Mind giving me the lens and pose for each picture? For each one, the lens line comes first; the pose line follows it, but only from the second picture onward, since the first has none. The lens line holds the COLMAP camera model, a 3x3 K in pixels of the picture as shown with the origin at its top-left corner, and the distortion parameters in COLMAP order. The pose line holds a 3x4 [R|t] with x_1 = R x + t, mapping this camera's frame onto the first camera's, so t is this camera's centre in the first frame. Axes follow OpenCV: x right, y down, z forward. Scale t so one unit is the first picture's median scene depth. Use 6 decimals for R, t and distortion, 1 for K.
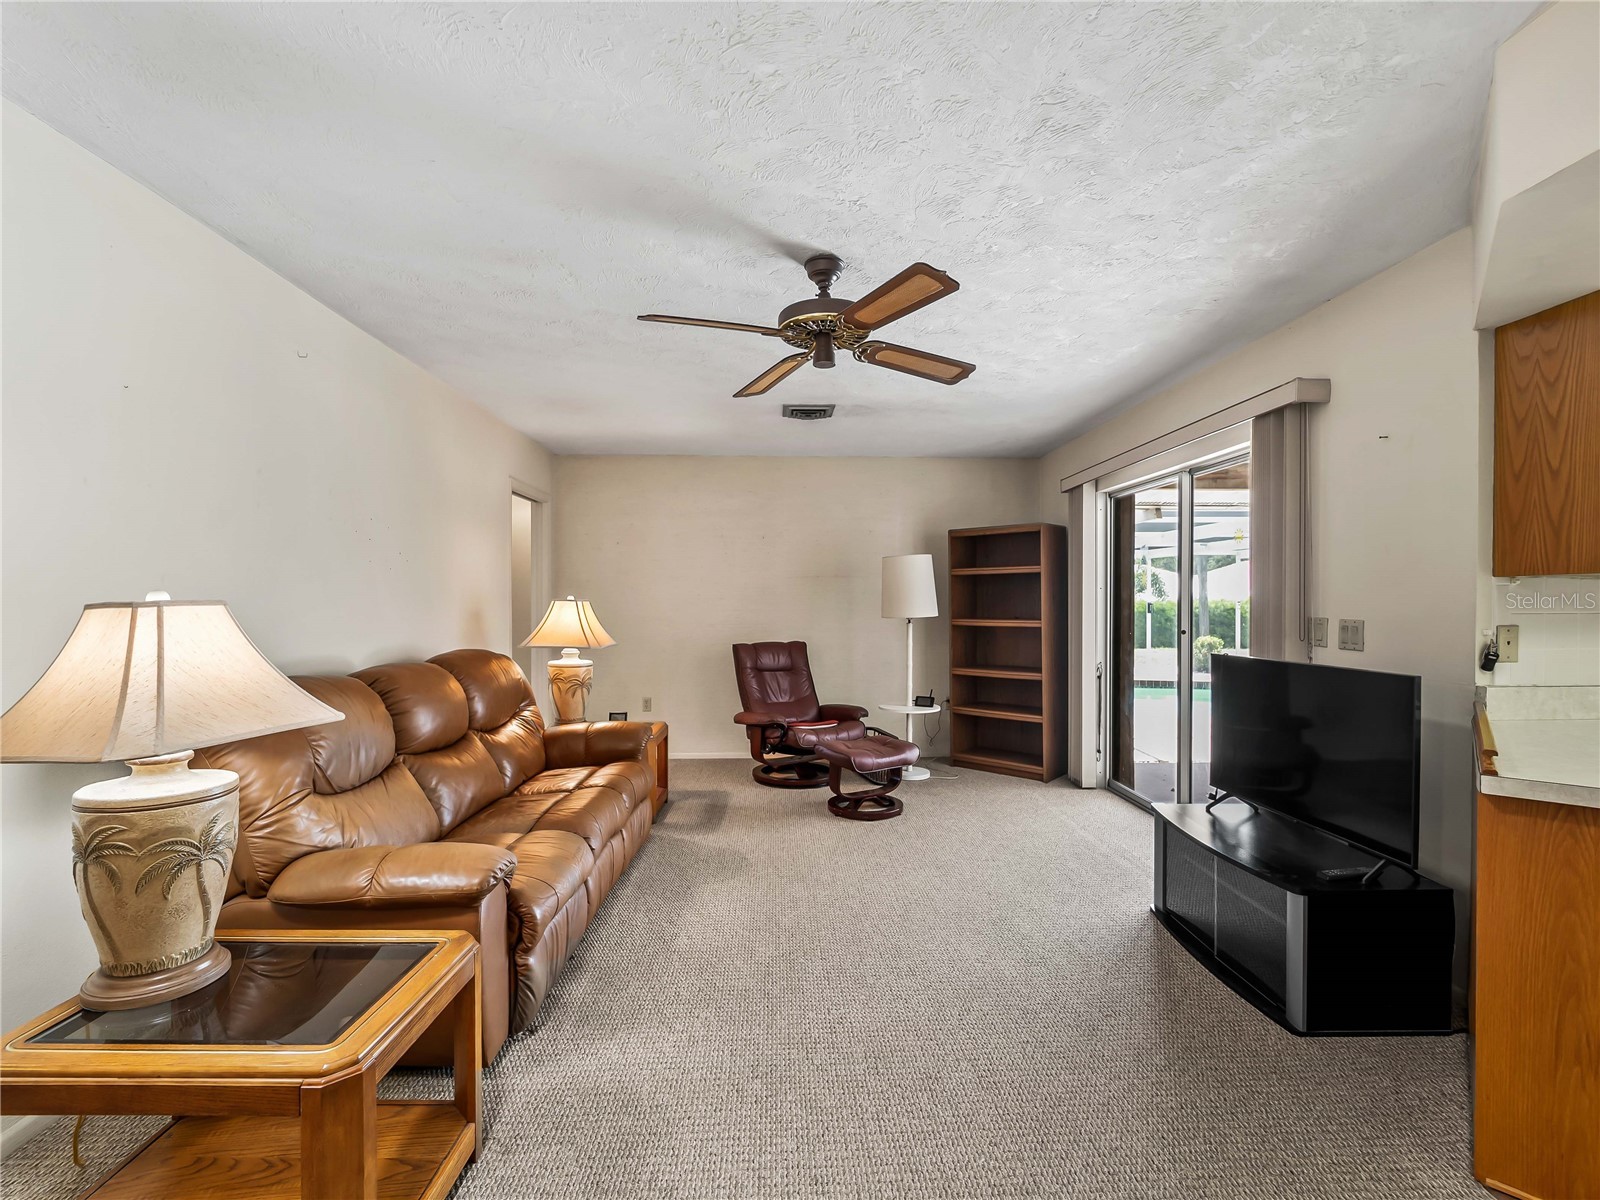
lens RADIAL K [[739.3, 0, 812.9], [0, 739.3, 603.2], [0, 0, 1]] dist [-0.002274, 0.000150]
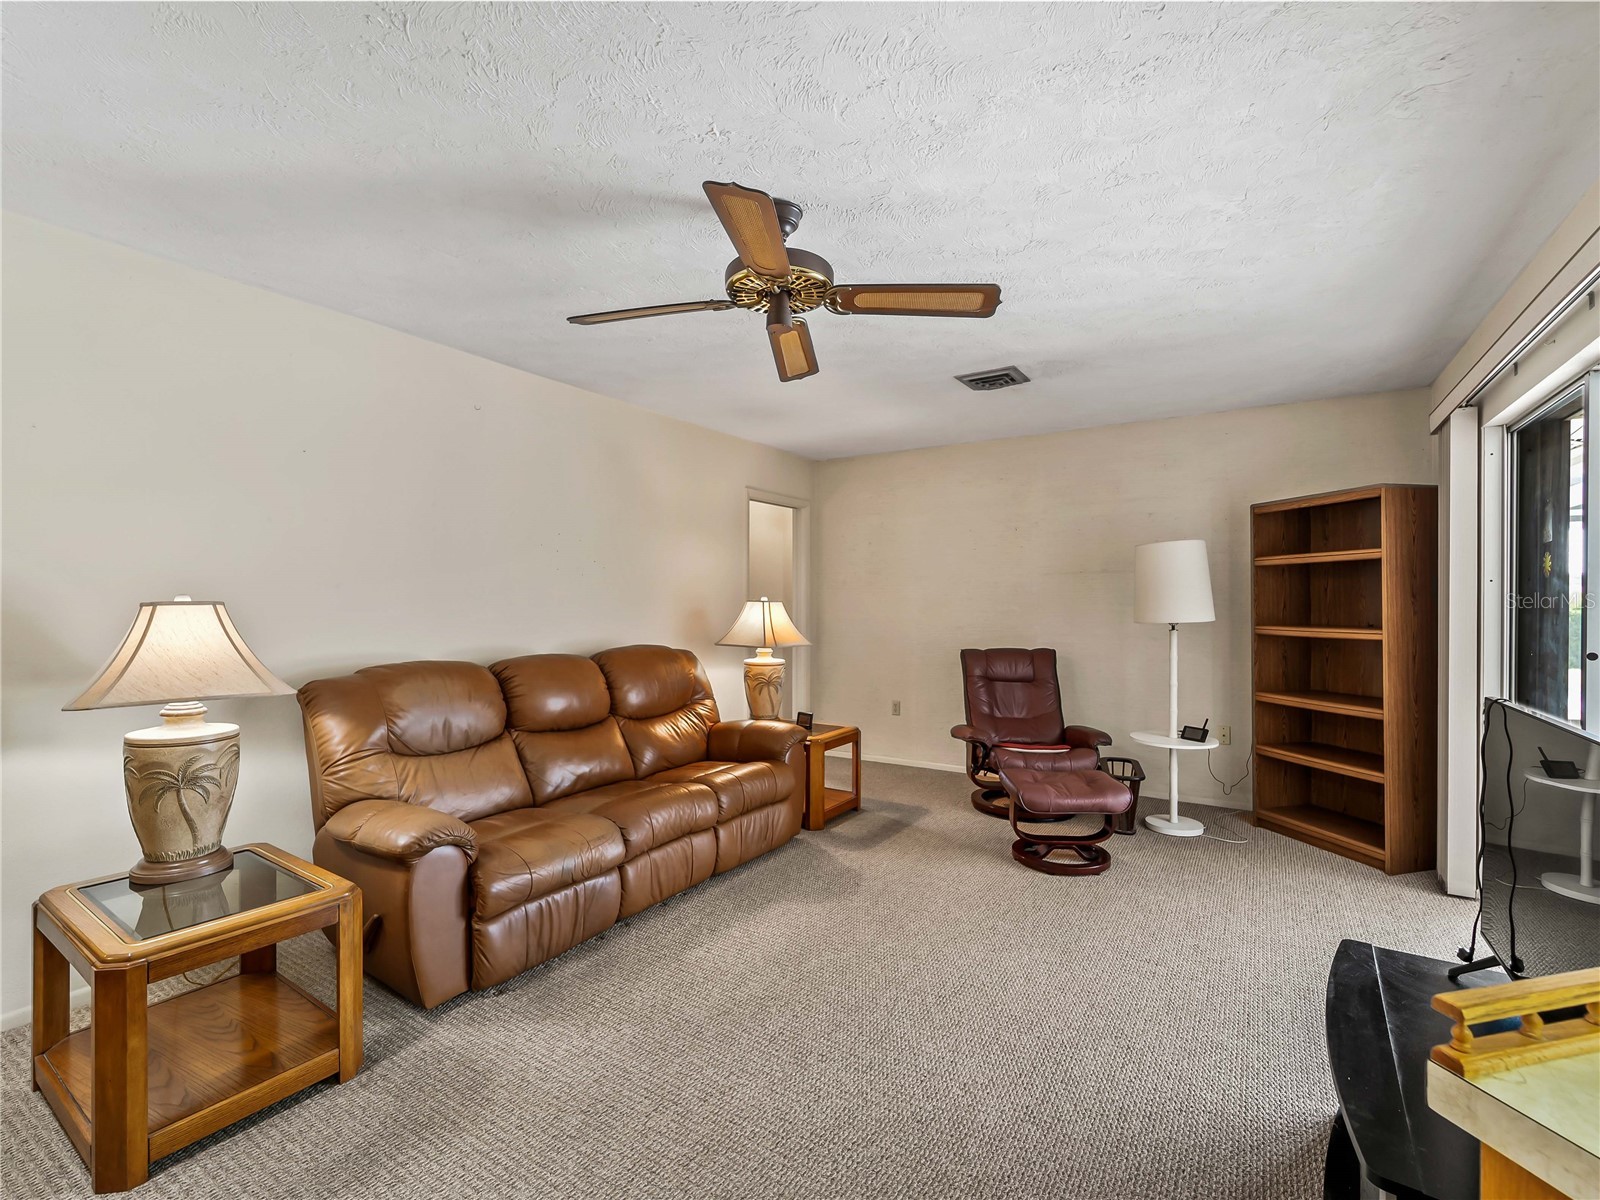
lens RADIAL K [[739.3, 0, 798.5], [0, 739.3, 602.3], [0, 0, 1]] dist [-0.002274, 0.000150]
pose [[0.818508, -0.000299, -0.574495, 0.274214], [-0.000927, 0.999998, -0.001841, -0.000164], [0.574495, 0.002039, 0.818506, 0.157946]]
